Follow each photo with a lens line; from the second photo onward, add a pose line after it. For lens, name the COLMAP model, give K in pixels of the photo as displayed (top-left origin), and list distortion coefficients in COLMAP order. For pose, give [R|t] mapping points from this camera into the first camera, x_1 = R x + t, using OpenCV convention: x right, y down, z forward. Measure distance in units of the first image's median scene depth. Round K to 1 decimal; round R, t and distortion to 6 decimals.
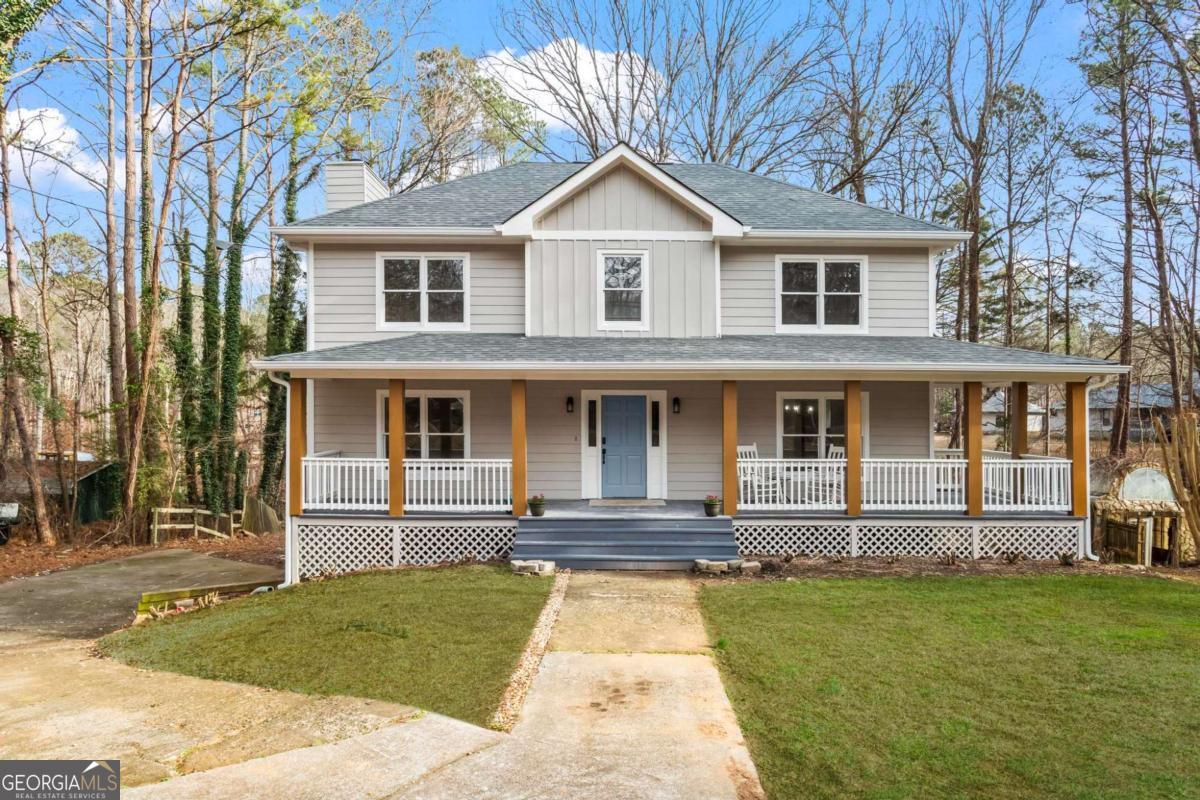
lens RADIAL K [[807.0, 0, 601.9], [0, 807.0, 402.5], [0, 0, 1]] dist [0.001589, 0.003472]
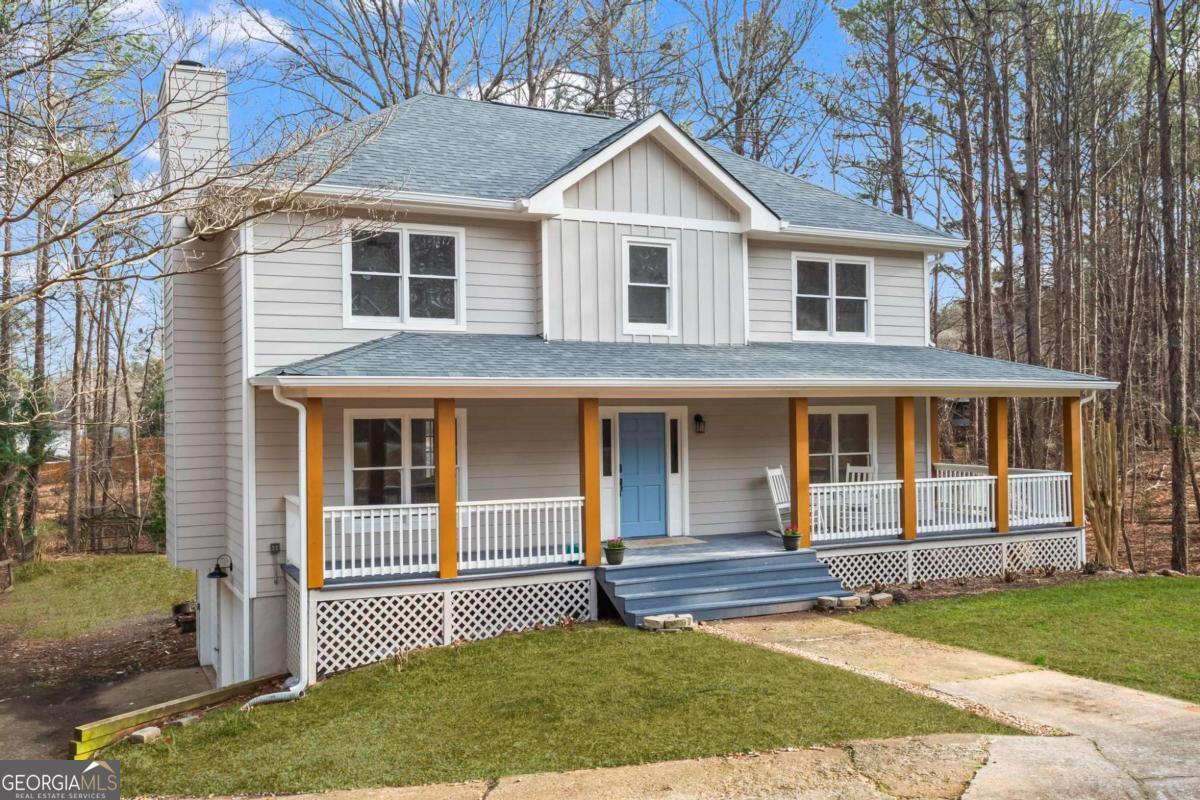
lens RADIAL K [[1142.9, 0, 600.0], [0, 1142.9, 400.9], [0, 0, 1]] dist [0.018054, 0.000000]
pose [[0.888382, -0.006933, 0.459053, -0.555397], [0.016737, 0.999710, -0.017293, -0.002284], [-0.458800, 0.023046, 0.888241, -0.009584]]
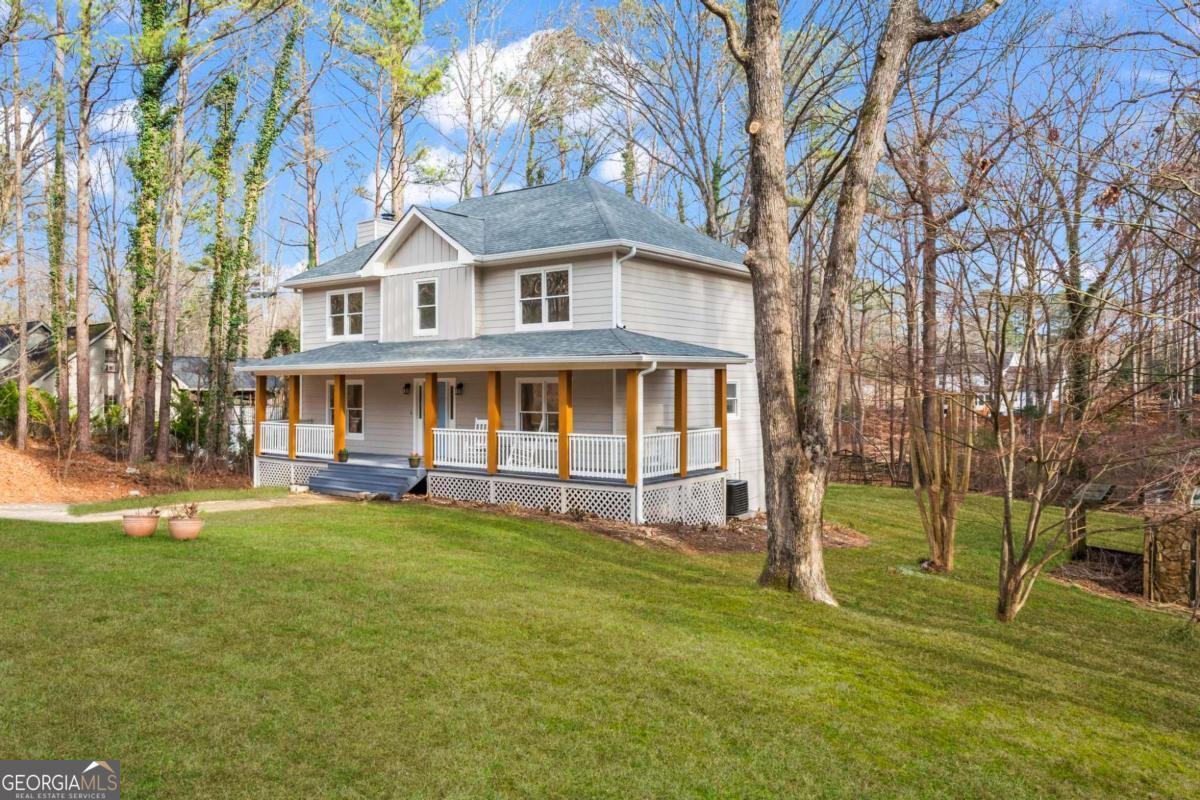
lens RADIAL K [[838.7, 0, 600.4], [0, 838.7, 396.8], [0, 0, 1]] dist [0.001967, 0.000350]
pose [[0.804257, -0.001200, -0.594280, 1.127804], [0.008799, 0.999912, 0.009889, 0.004468], [0.594216, -0.013183, 0.804198, 0.016546]]
